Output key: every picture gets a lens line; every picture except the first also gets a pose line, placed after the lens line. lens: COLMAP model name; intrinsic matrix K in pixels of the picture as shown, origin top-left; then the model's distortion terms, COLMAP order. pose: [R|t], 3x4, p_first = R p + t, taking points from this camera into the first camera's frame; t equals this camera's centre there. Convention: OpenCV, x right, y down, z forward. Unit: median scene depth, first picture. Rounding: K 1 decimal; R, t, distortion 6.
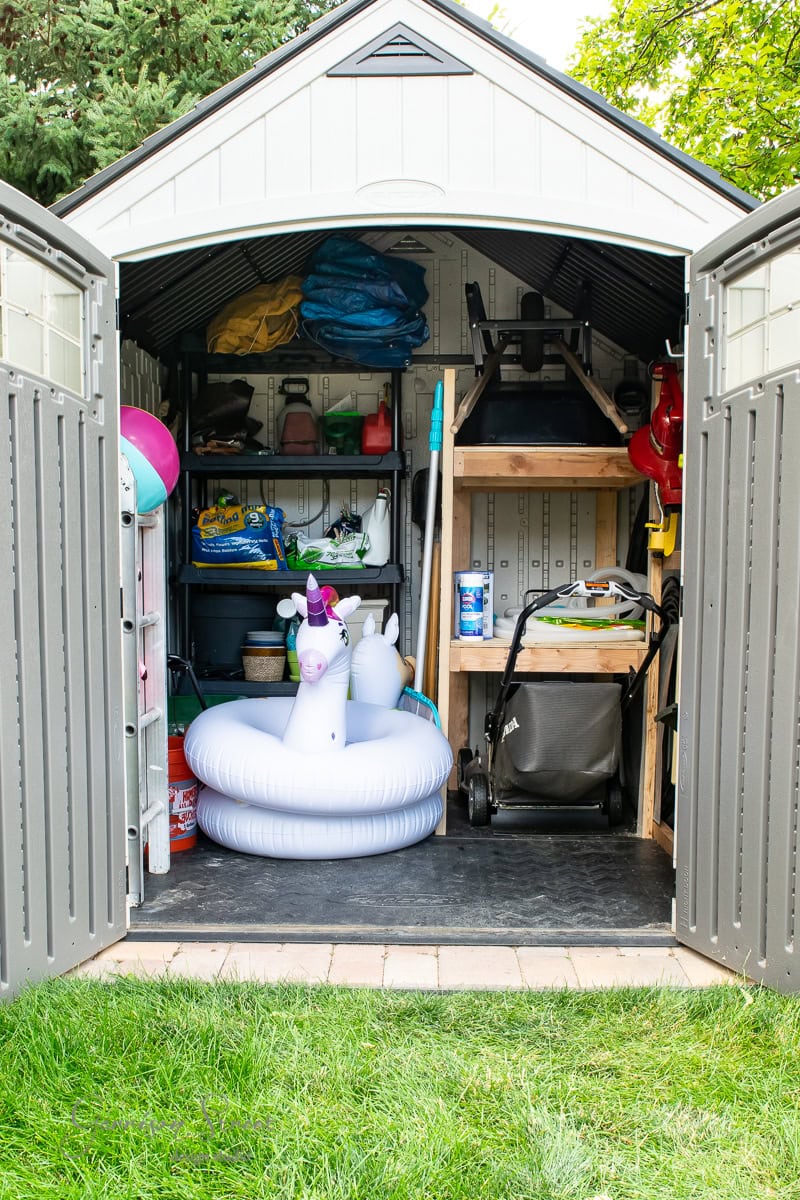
lens RADIAL K [[1206.8, 0, 383.2], [0, 1206.8, 656.4], [0, 0, 1]] dist [-0.066501, 0.000000]
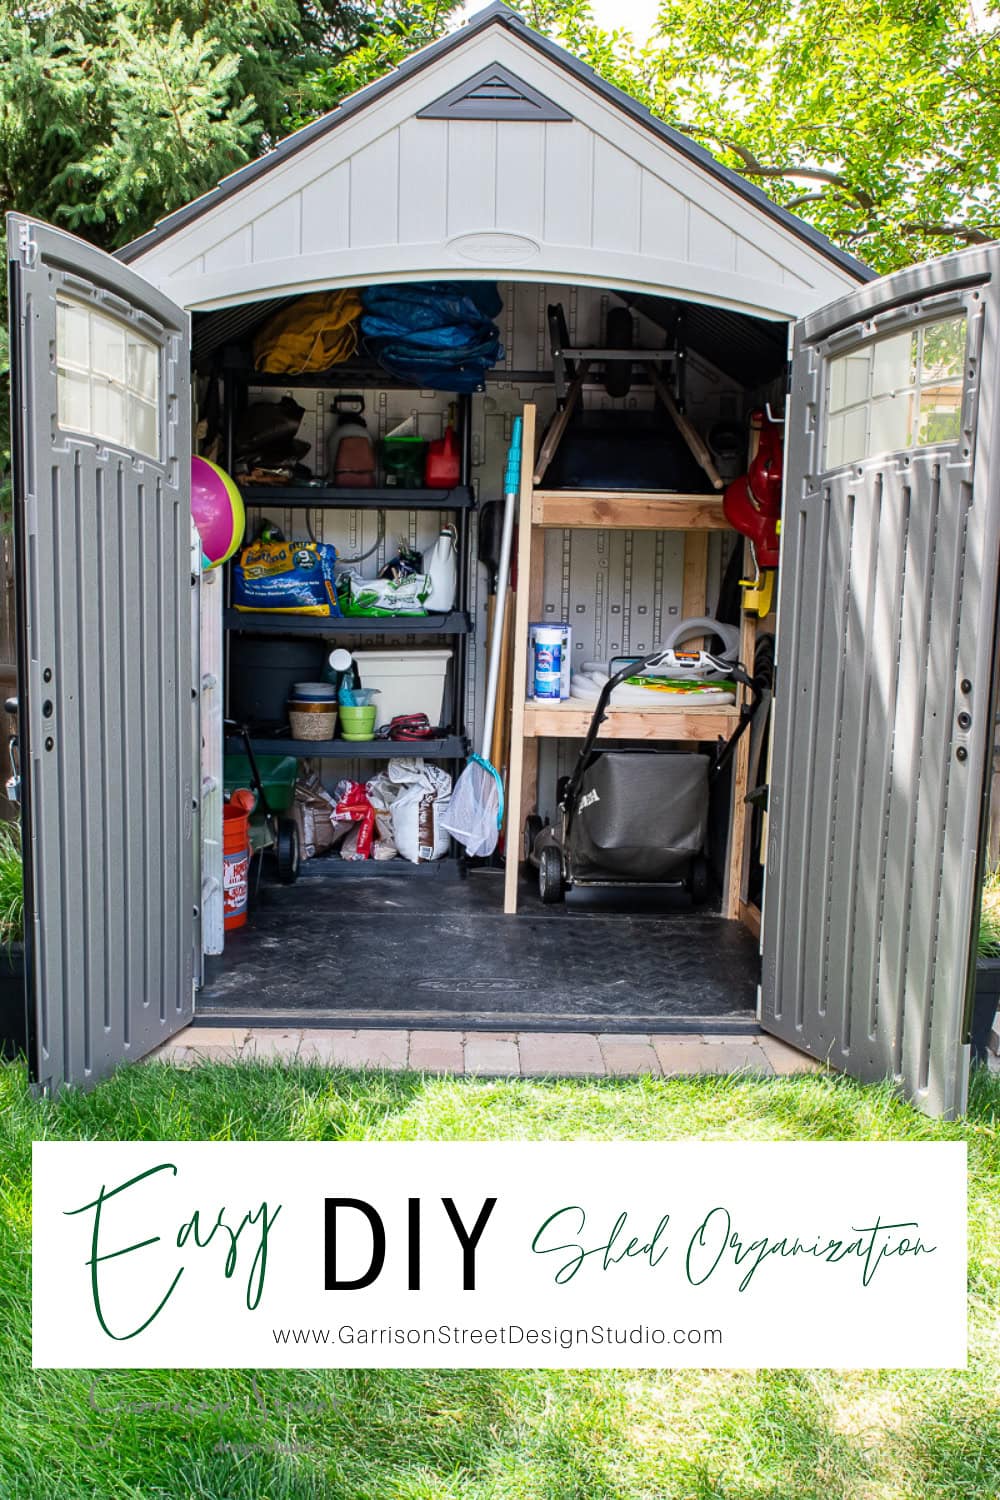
lens RADIAL K [[1535.9, 0, 473.4], [0, 1535.9, 755.9], [0, 0, 1]] dist [-0.058189, 0.000000]
pose [[0.998753, 0.012363, 0.048370, -0.041236], [-0.015130, 0.998244, 0.057269, -0.041034], [-0.047577, -0.057929, 0.997186, -0.171952]]
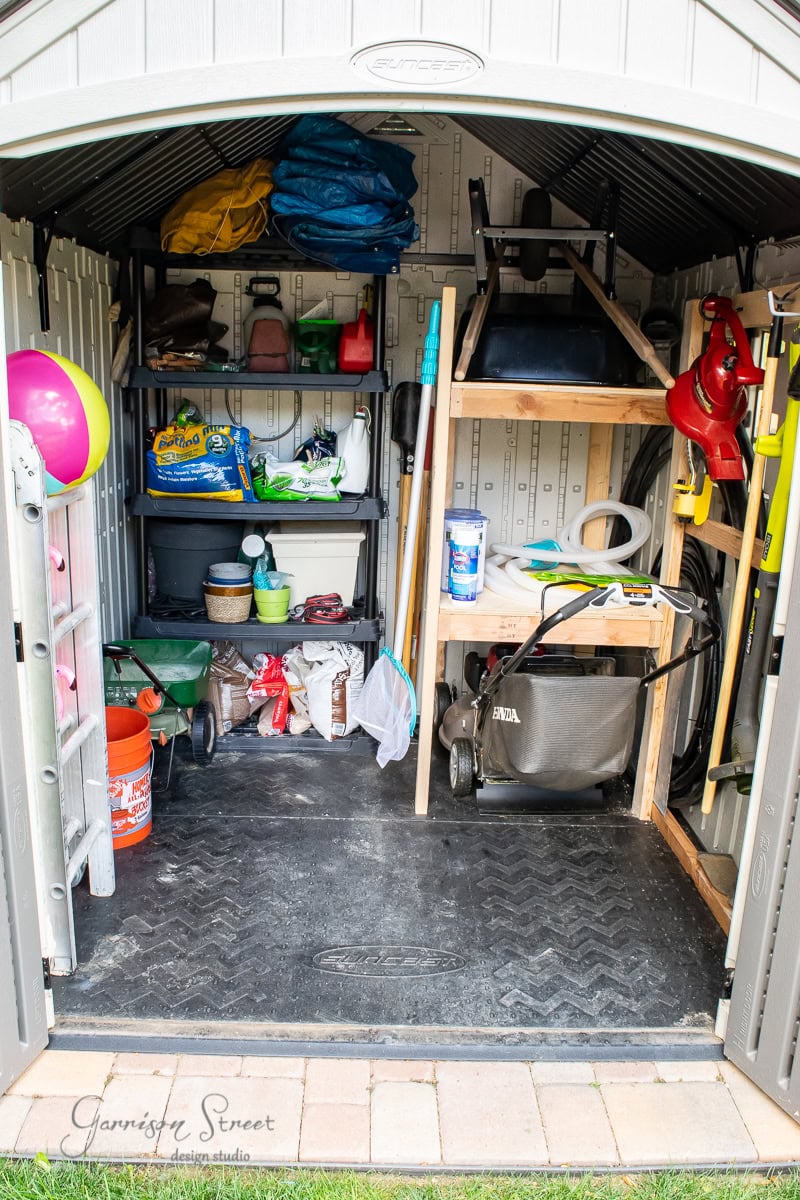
lens RADIAL K [[955.8, 0, 378.9], [0, 955.8, 599.3], [0, 0, 1]] dist [-0.092073, 0.017959]
pose [[0.998978, 0.014540, 0.042793, -0.018767], [-0.020831, 0.988395, 0.150469, -0.127406], [-0.040108, -0.151207, 0.987688, 0.334883]]
